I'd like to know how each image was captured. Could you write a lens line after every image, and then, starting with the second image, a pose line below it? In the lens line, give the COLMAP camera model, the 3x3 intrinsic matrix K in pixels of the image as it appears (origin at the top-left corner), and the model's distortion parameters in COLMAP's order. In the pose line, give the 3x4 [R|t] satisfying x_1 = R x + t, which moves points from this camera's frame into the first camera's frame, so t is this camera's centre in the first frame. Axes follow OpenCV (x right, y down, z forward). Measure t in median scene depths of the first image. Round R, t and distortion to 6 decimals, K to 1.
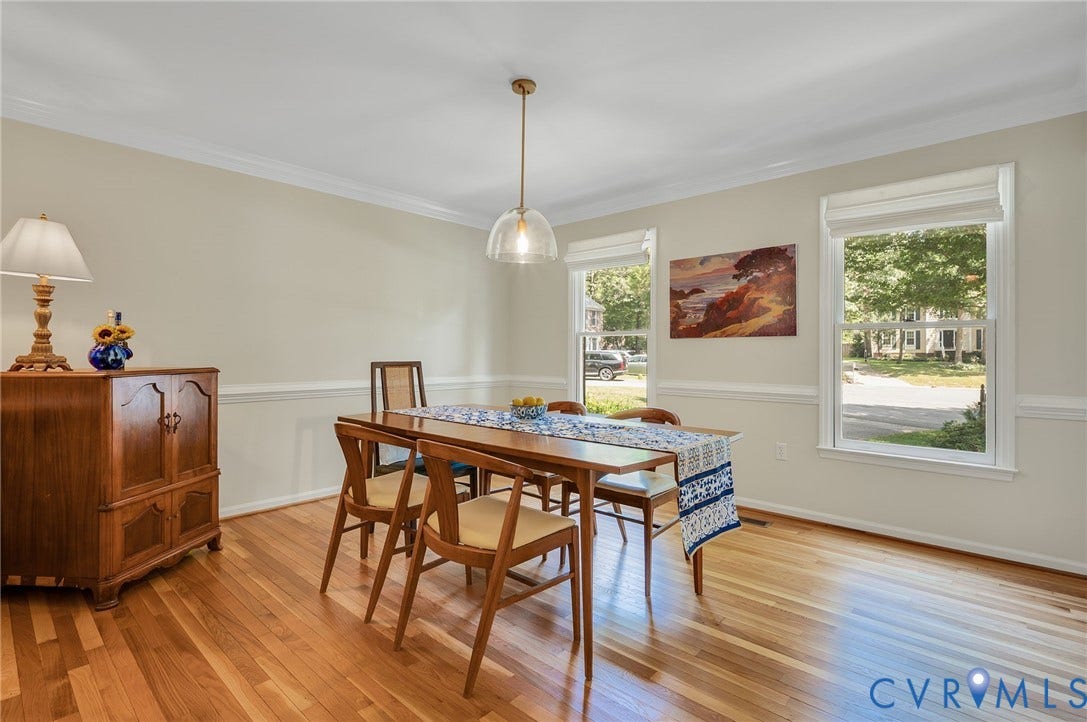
lens RADIAL K [[507.7, 0, 542.6], [0, 507.7, 357.2], [0, 0, 1]] dist [0.000547, -0.000003]
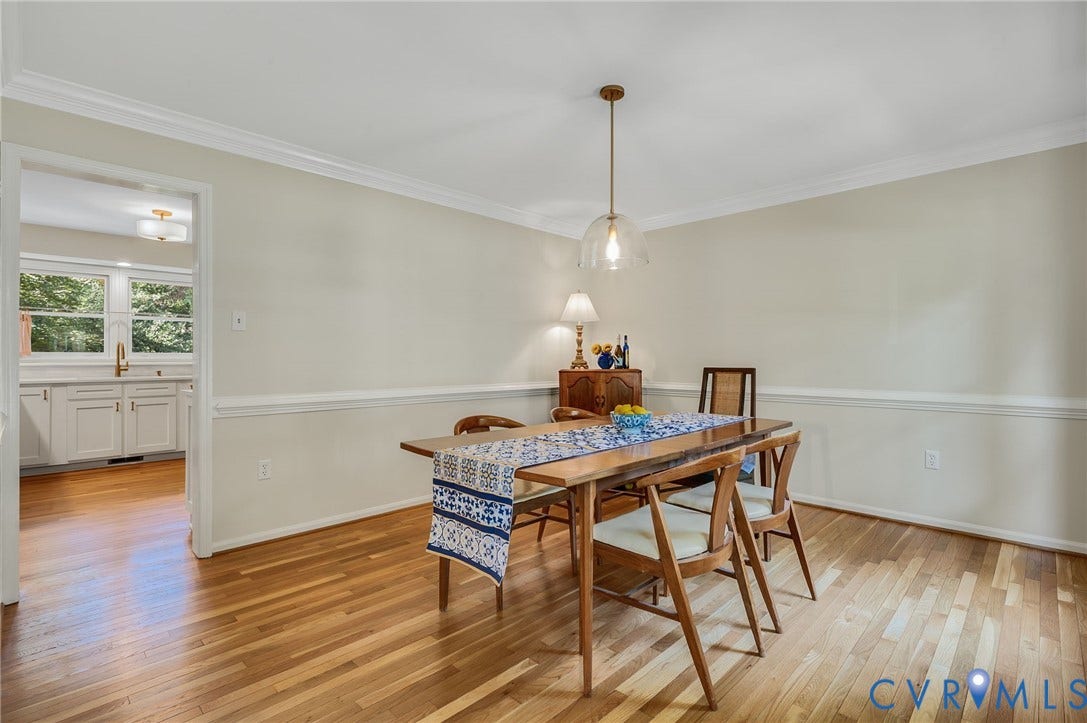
lens RADIAL K [[480.2, 0, 535.9], [0, 480.2, 357.3], [0, 0, 1]] dist [-0.003574, -0.000344]
pose [[-0.020042, -0.003848, -0.999792, 0.777871], [-0.005545, 0.999978, -0.003738, -0.007316], [0.999784, 0.005468, -0.020063, 0.741854]]
